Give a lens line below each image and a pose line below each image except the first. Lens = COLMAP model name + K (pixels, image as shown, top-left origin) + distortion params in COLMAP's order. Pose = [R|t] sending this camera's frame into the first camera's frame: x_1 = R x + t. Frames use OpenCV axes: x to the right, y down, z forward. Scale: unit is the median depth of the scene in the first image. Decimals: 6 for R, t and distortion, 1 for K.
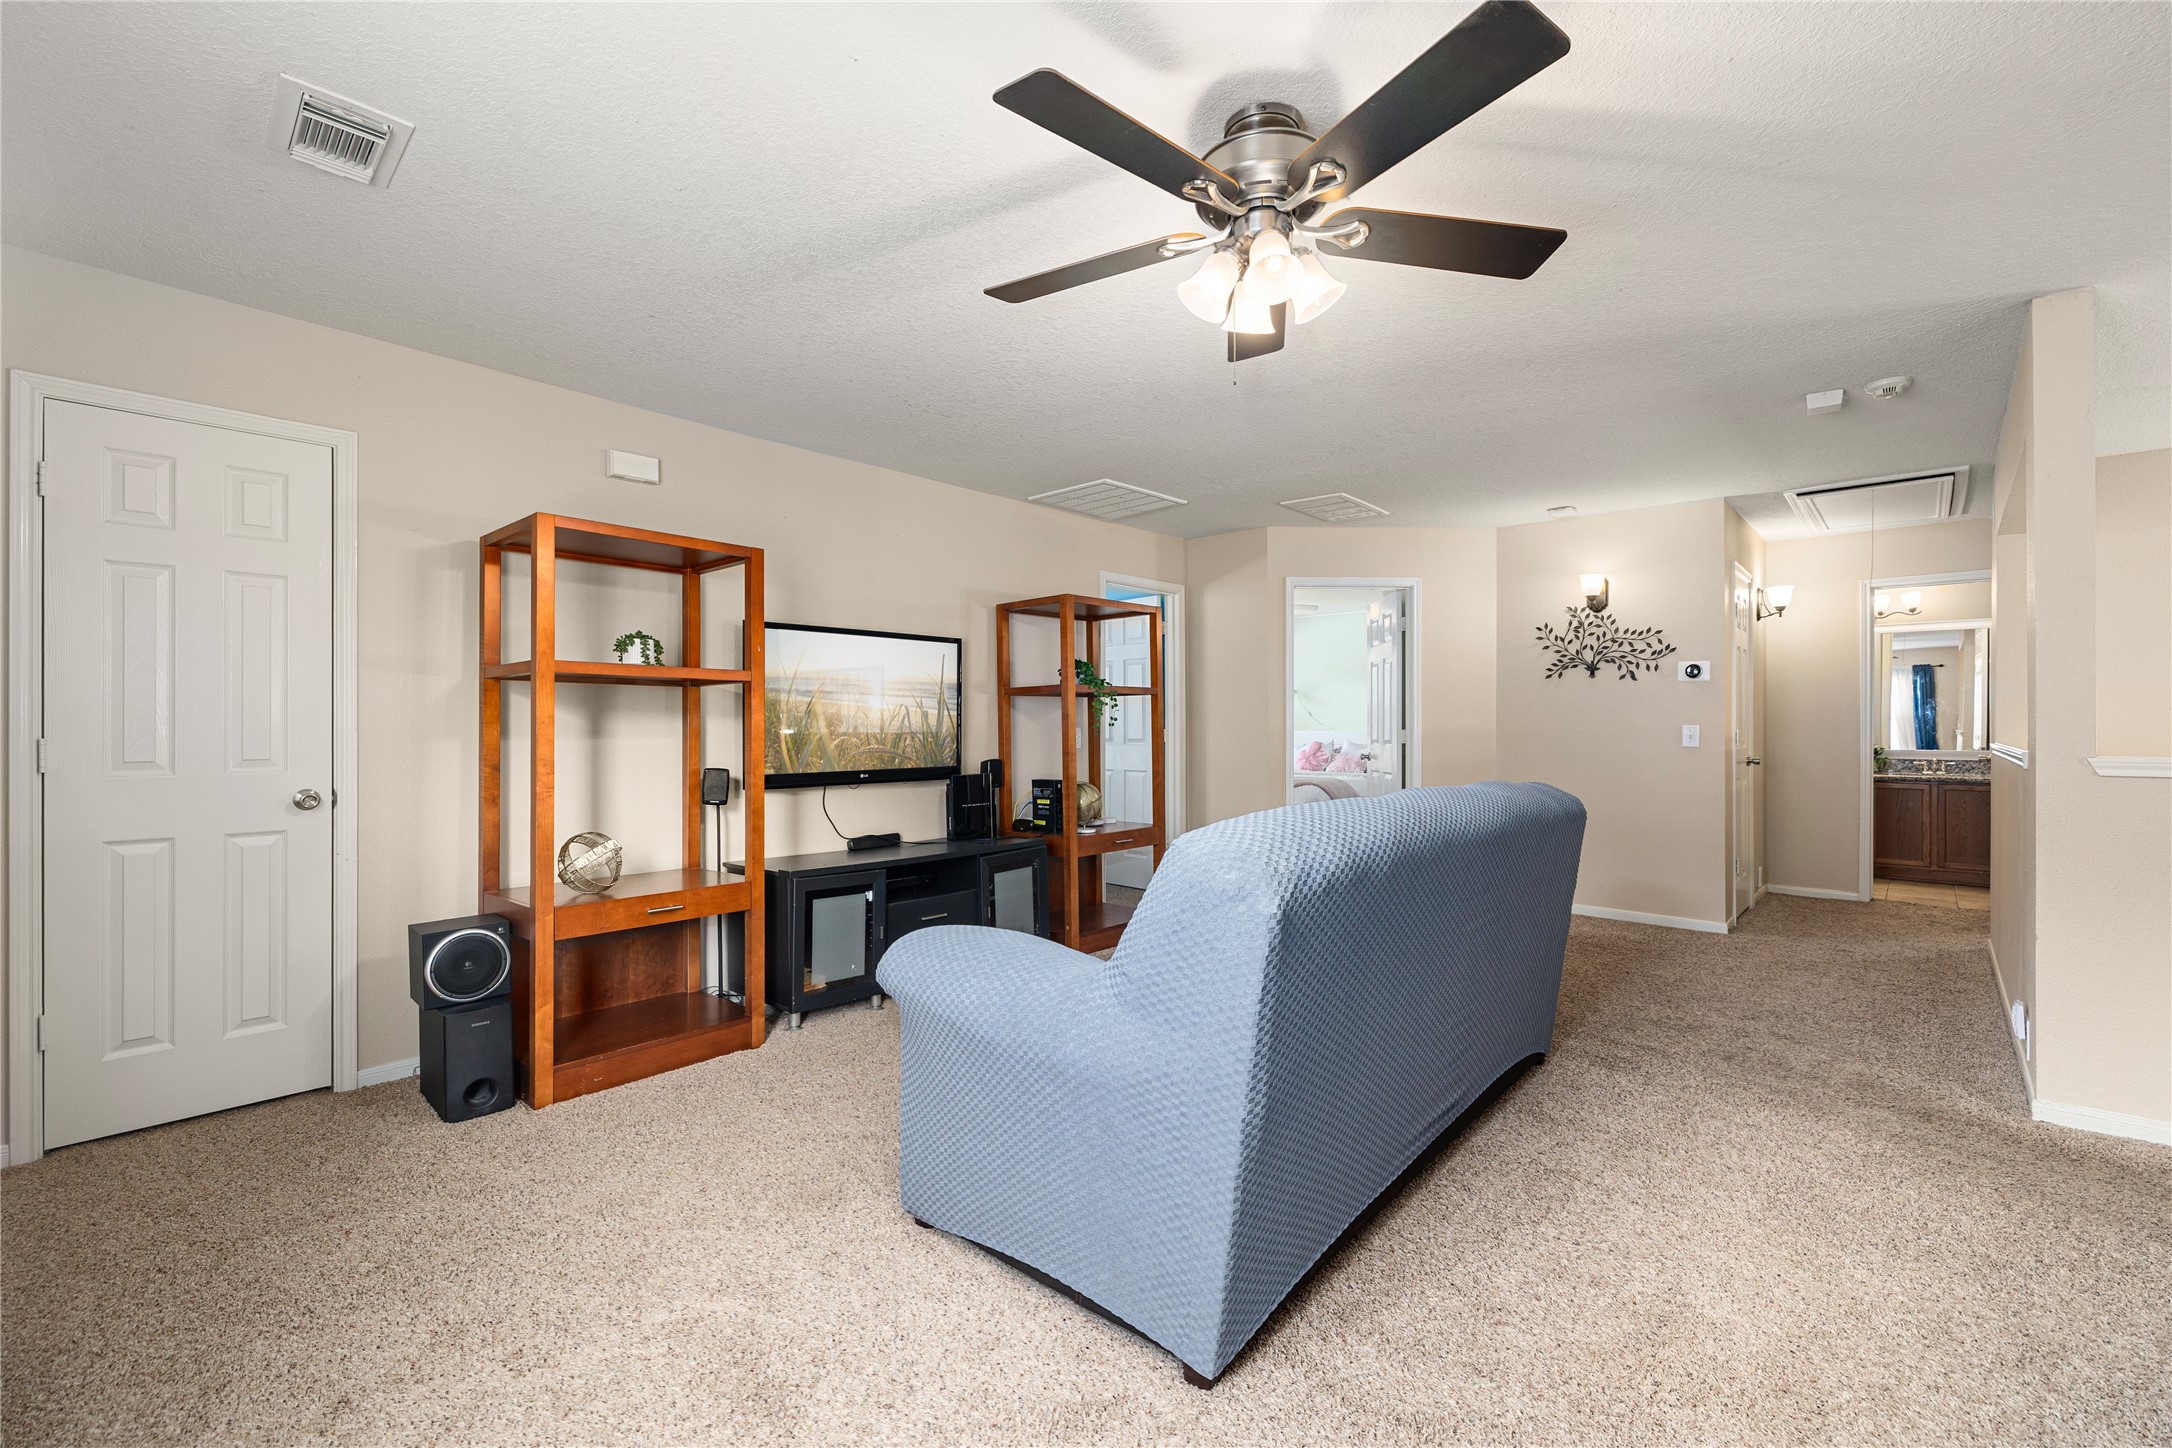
lens RADIAL K [[918.9, 0, 1086.0], [0, 918.9, 724.0], [0, 0, 1]] dist [0.000586, 0.000033]
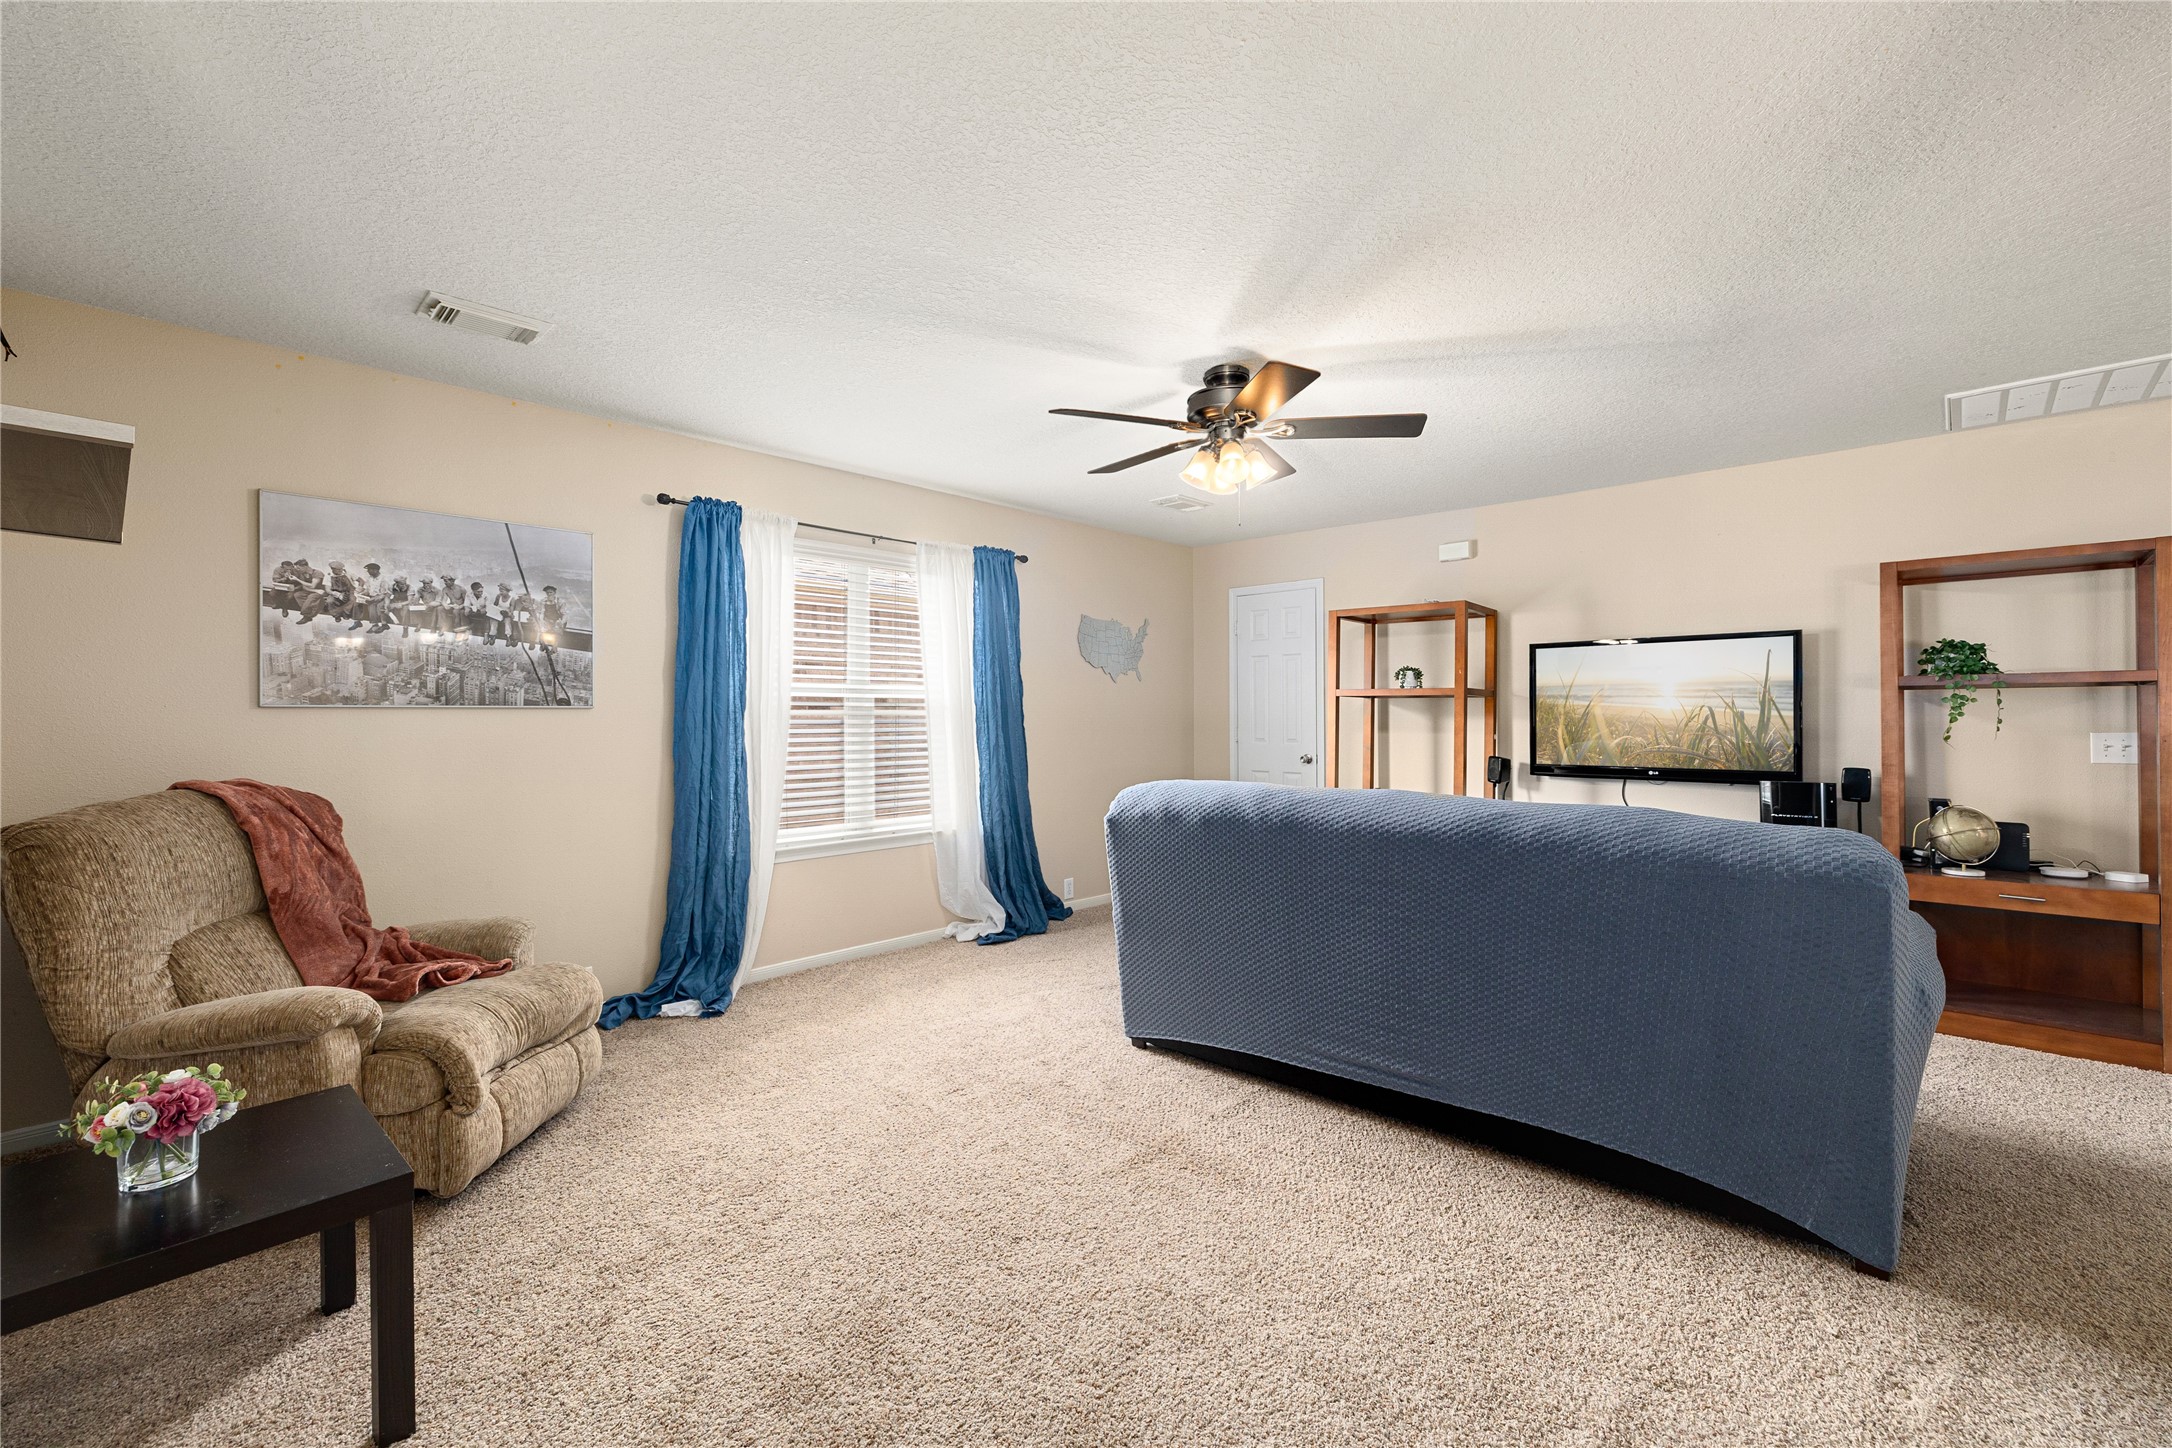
lens RADIAL K [[902.5, 0, 1086.0], [0, 902.5, 724.0], [0, 0, 1]] dist [0.000071, 0.000026]
pose [[-0.012865, 0.008730, -0.999879, 0.800356], [0.001043, 0.999961, 0.008718, -0.010387], [0.999917, -0.000931, -0.012873, 0.340040]]
